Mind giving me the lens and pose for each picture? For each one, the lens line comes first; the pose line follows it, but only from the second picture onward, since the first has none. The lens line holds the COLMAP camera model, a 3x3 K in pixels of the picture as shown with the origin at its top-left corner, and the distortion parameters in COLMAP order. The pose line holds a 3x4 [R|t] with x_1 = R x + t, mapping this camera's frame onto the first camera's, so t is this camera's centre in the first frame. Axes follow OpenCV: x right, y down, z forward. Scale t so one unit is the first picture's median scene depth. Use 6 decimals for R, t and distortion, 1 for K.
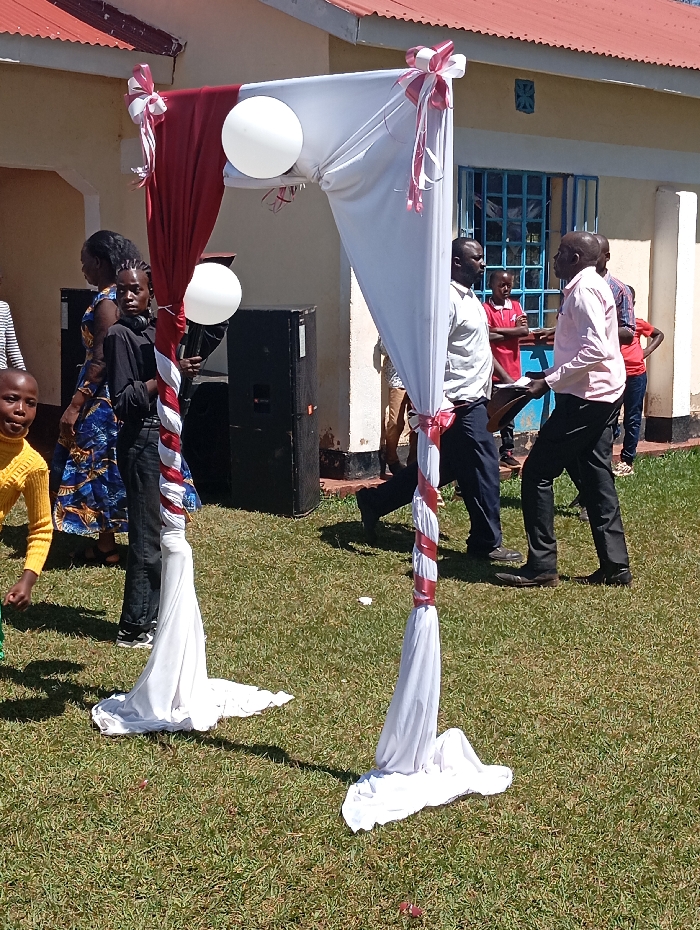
lens RADIAL K [[1527.0, 0, 350.1], [0, 1527.0, 463.3], [0, 0, 1]] dist [0.009946, 0.000000]
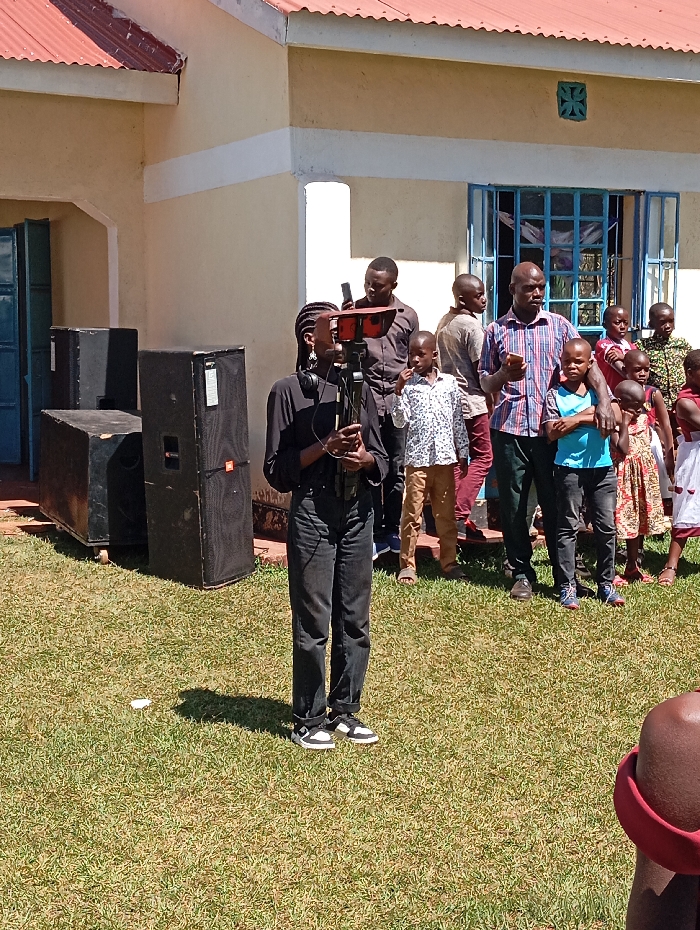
lens RADIAL K [[1527.0, 0, 350.0], [0, 1527.0, 466.6], [0, 0, 1]] dist [0.009946, 0.000000]
pose [[0.964043, 0.020754, -0.264934, 0.225465], [-0.026302, 0.999502, -0.017411, -0.017806], [0.264440, 0.023753, 0.964109, 0.148093]]
